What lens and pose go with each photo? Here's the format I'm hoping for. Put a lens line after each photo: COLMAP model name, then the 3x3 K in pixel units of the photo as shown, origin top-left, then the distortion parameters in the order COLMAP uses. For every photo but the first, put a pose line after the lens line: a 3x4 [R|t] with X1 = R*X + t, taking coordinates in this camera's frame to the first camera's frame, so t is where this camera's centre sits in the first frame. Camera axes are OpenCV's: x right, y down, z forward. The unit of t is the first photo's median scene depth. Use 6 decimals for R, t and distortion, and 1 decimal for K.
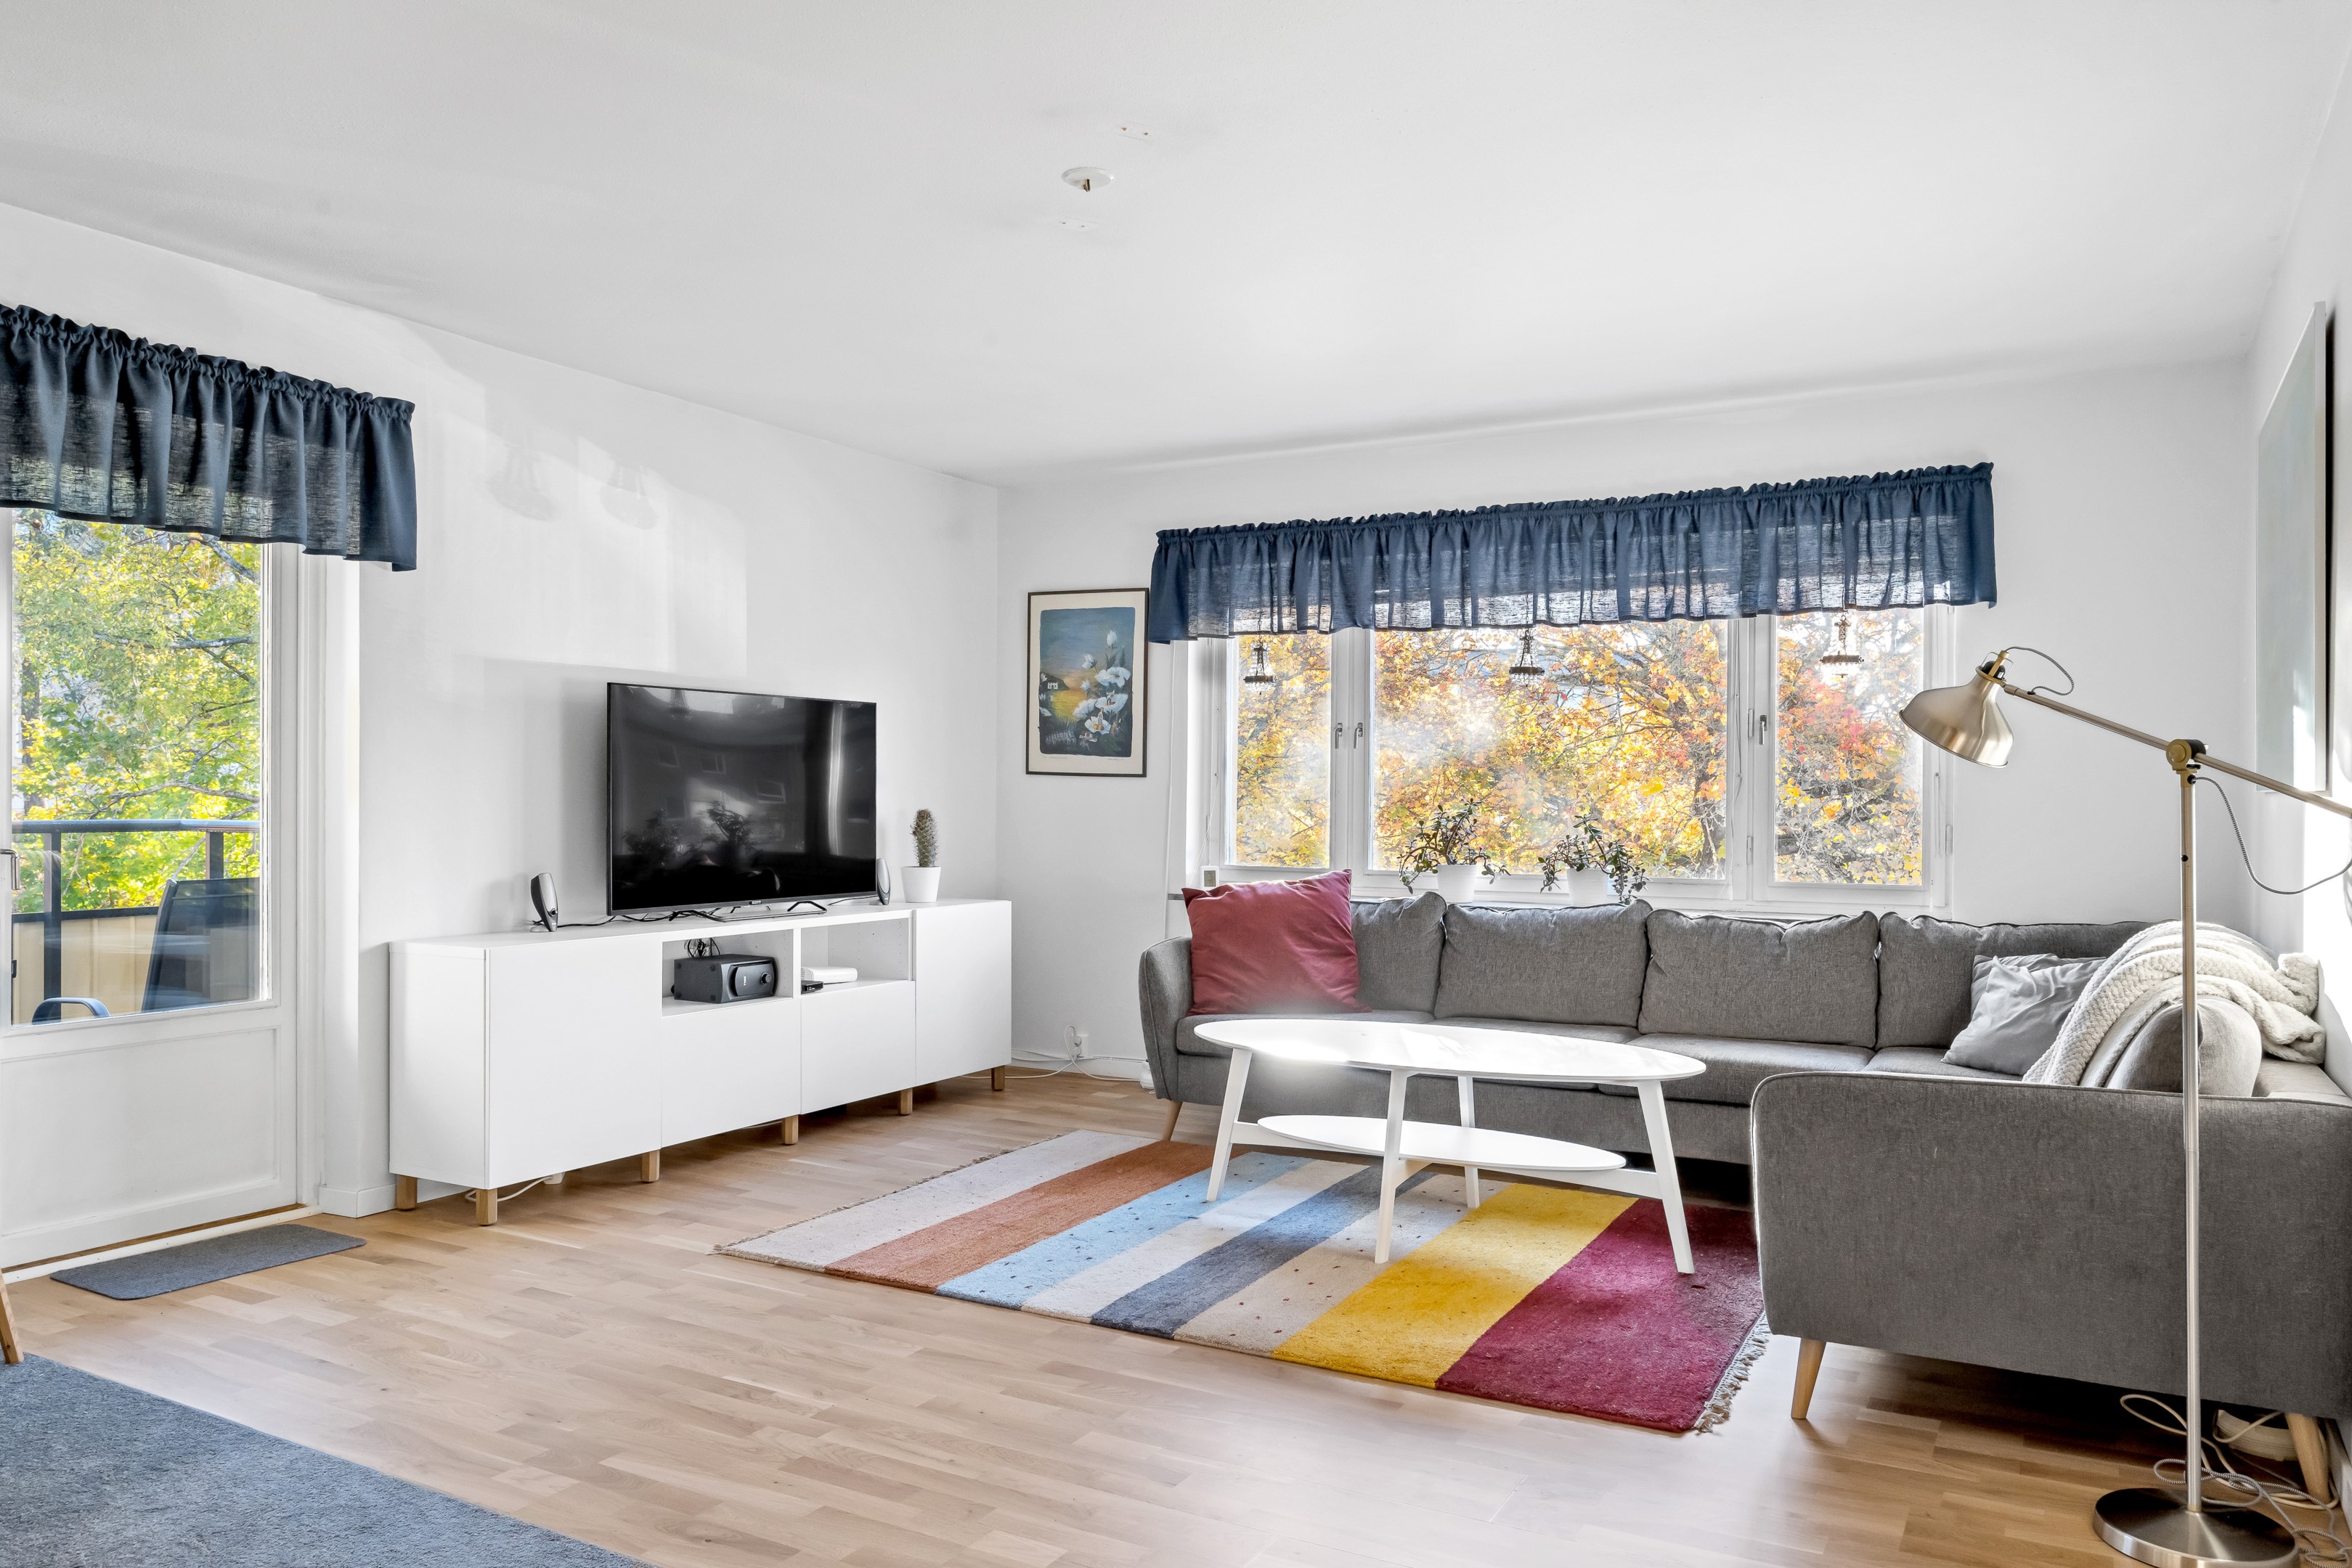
lens RADIAL K [[1611.0, 0, 1204.2], [0, 1611.0, 810.9], [0, 0, 1]] dist [-0.004169, -0.003966]
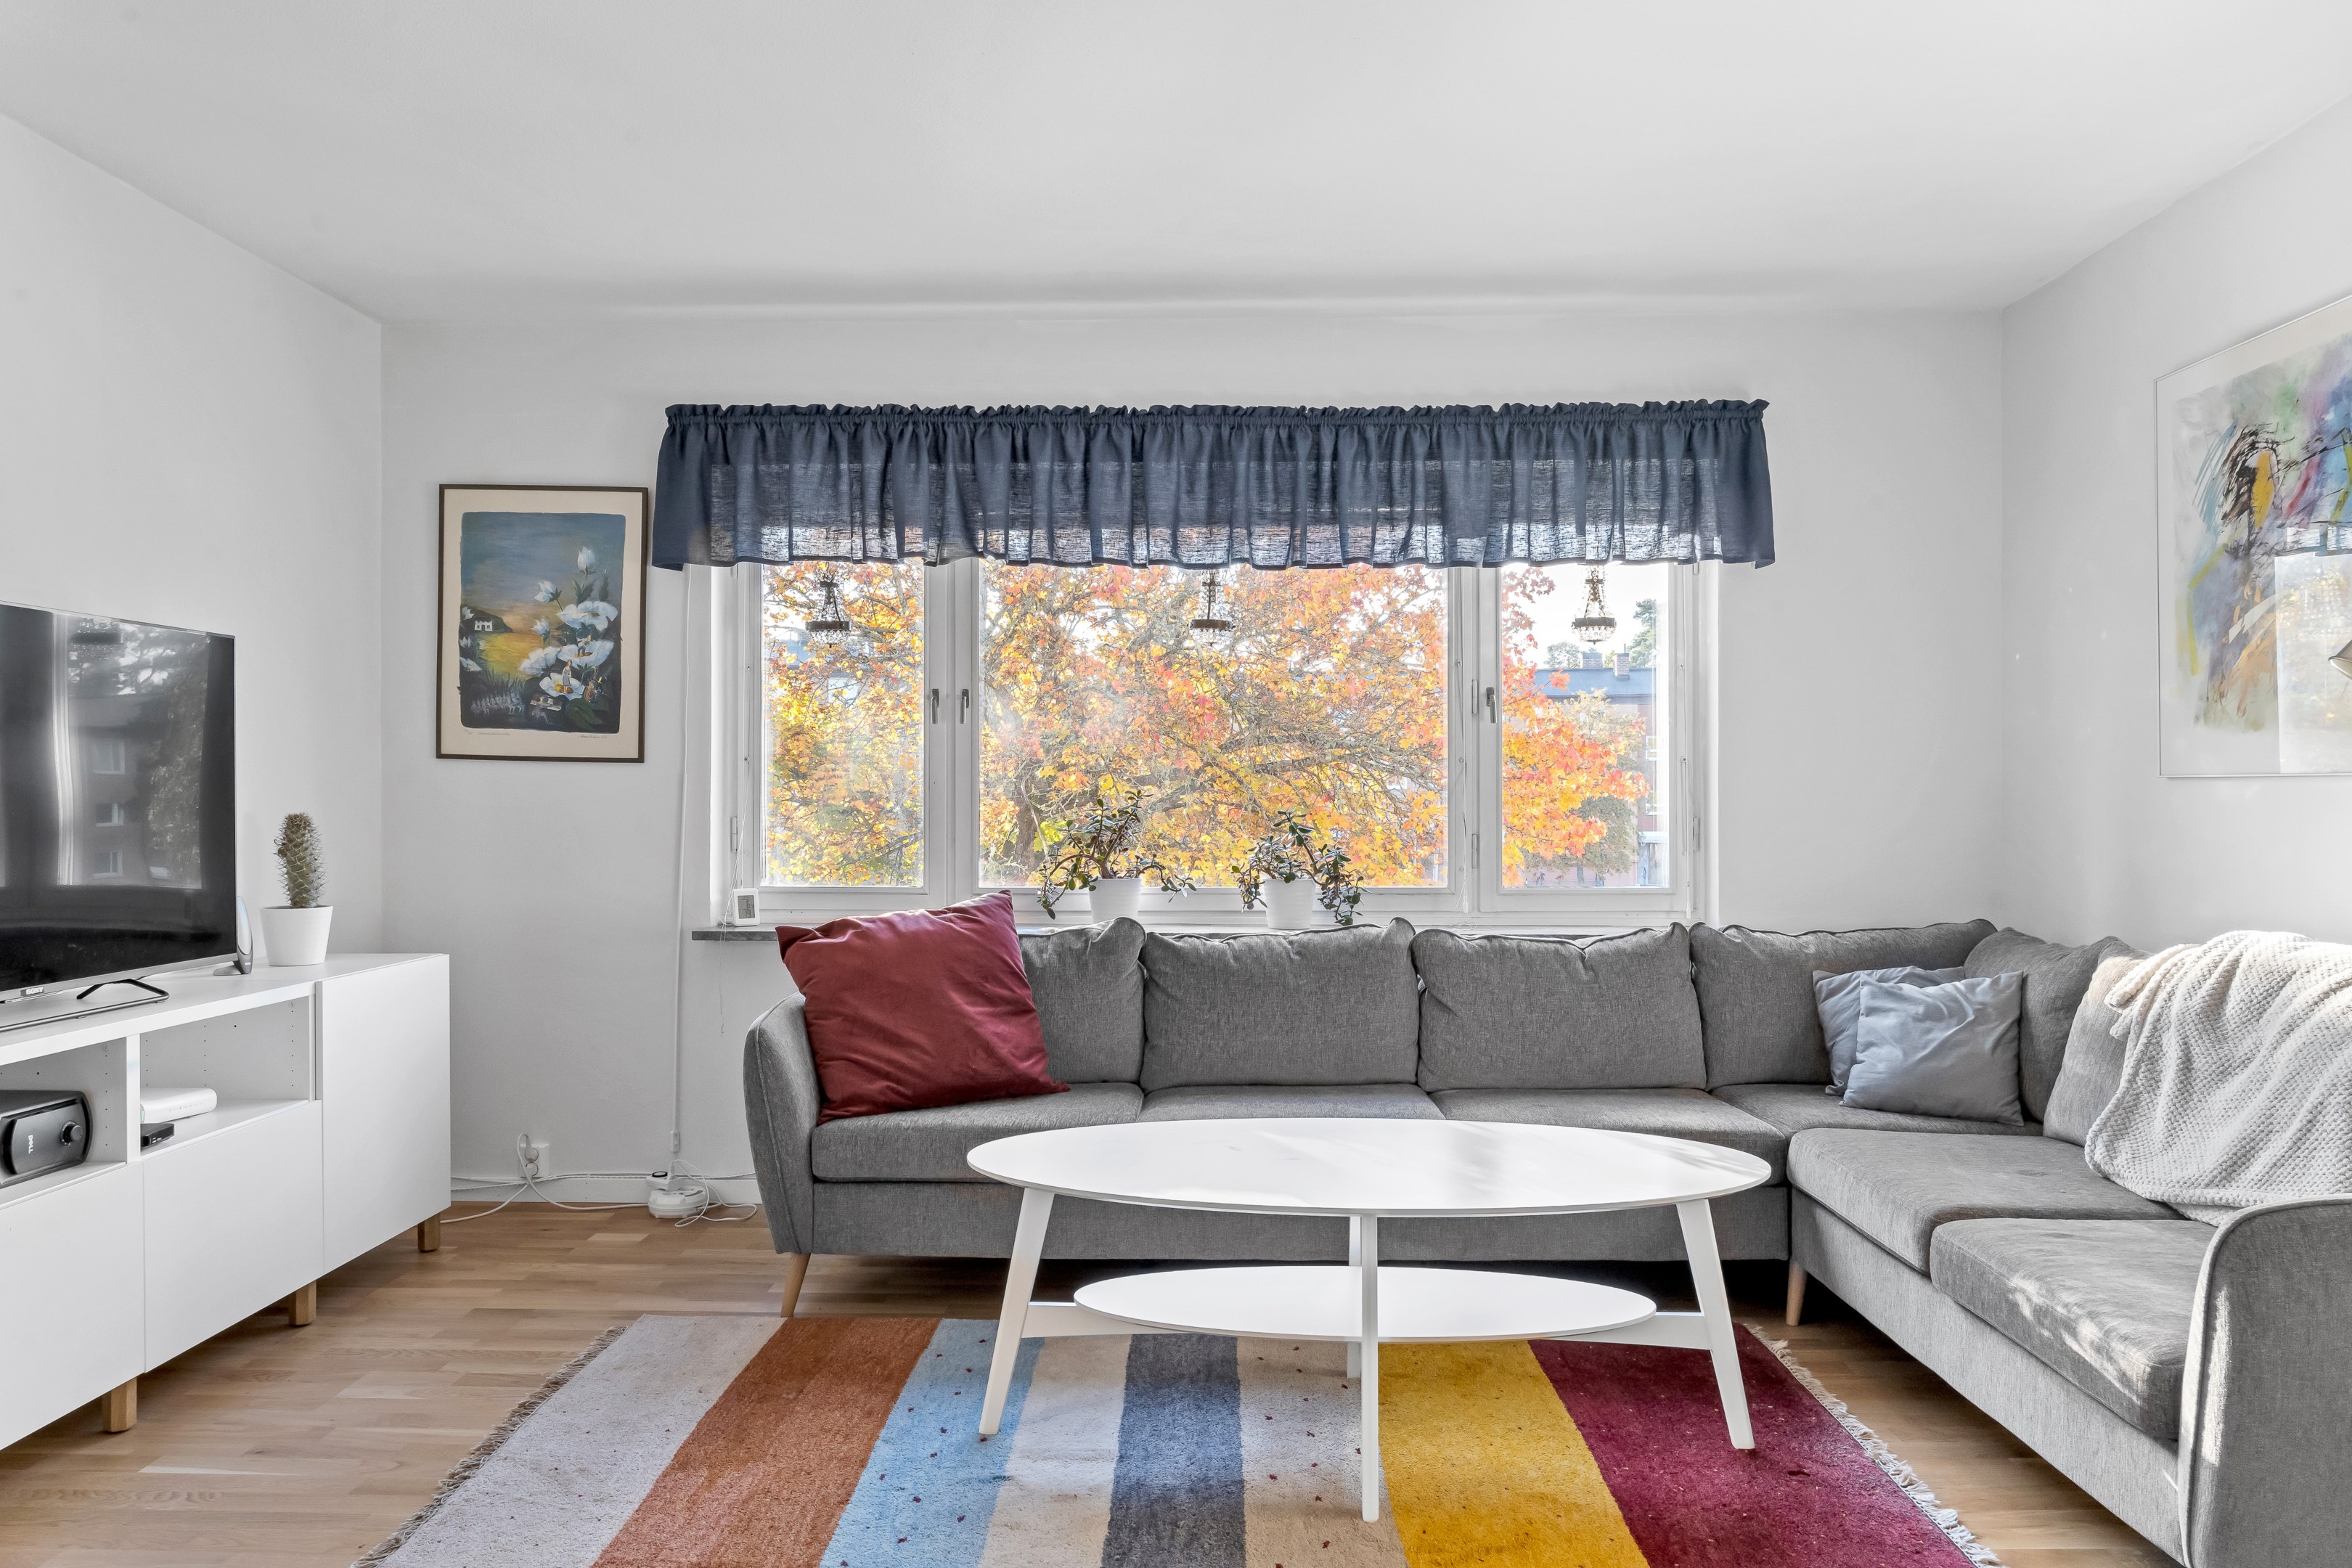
lens RADIAL K [[1635.2, 0, 1178.2], [0, 1635.2, 789.5], [0, 0, 1]] dist [-0.005191, 0.001649]
pose [[0.890657, -0.006012, 0.454636, -0.190921], [0.010002, 0.999930, -0.006372, -0.003376], [-0.454566, 0.010223, 0.890655, 0.347209]]
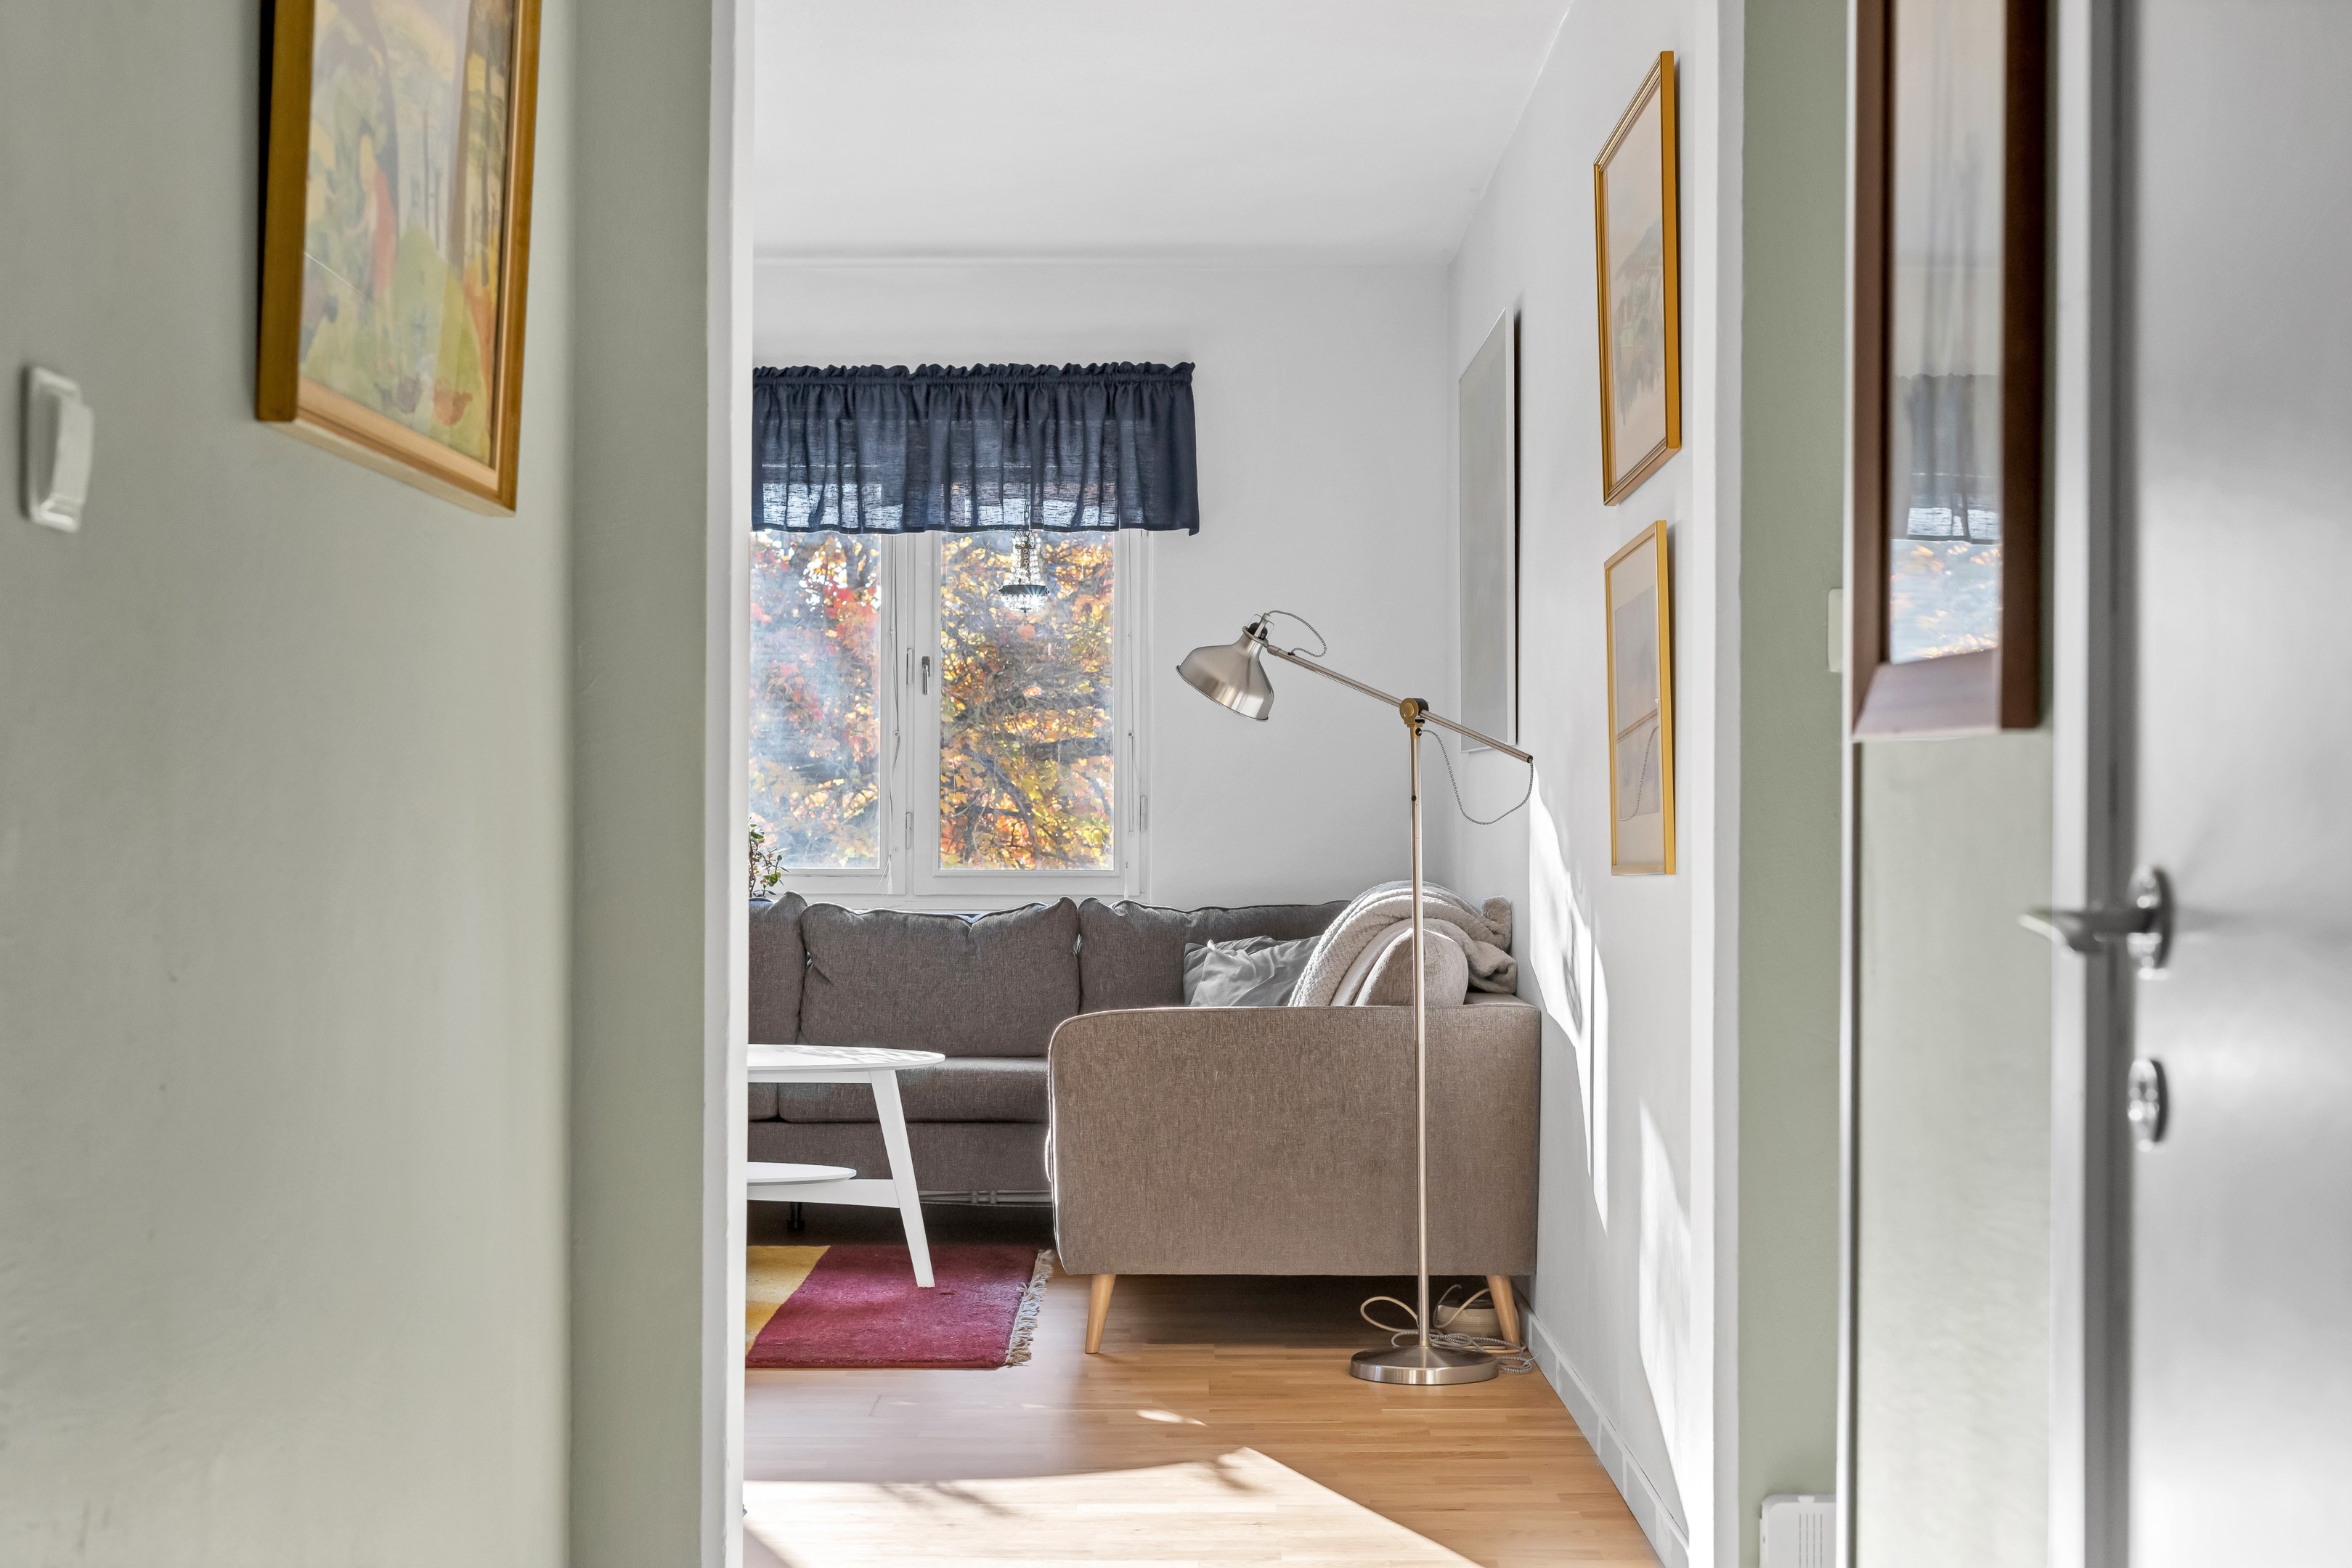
lens RADIAL K [[3421.9, 0, 1173.0], [0, 3421.9, 785.6], [0, 0, 1]] dist [0.008919, 0.000000]
pose [[0.878311, 0.000355, 0.478089, -0.363288], [0.004905, 0.999940, -0.009753, 0.021217], [-0.478064, 0.010911, 0.878257, -0.546505]]
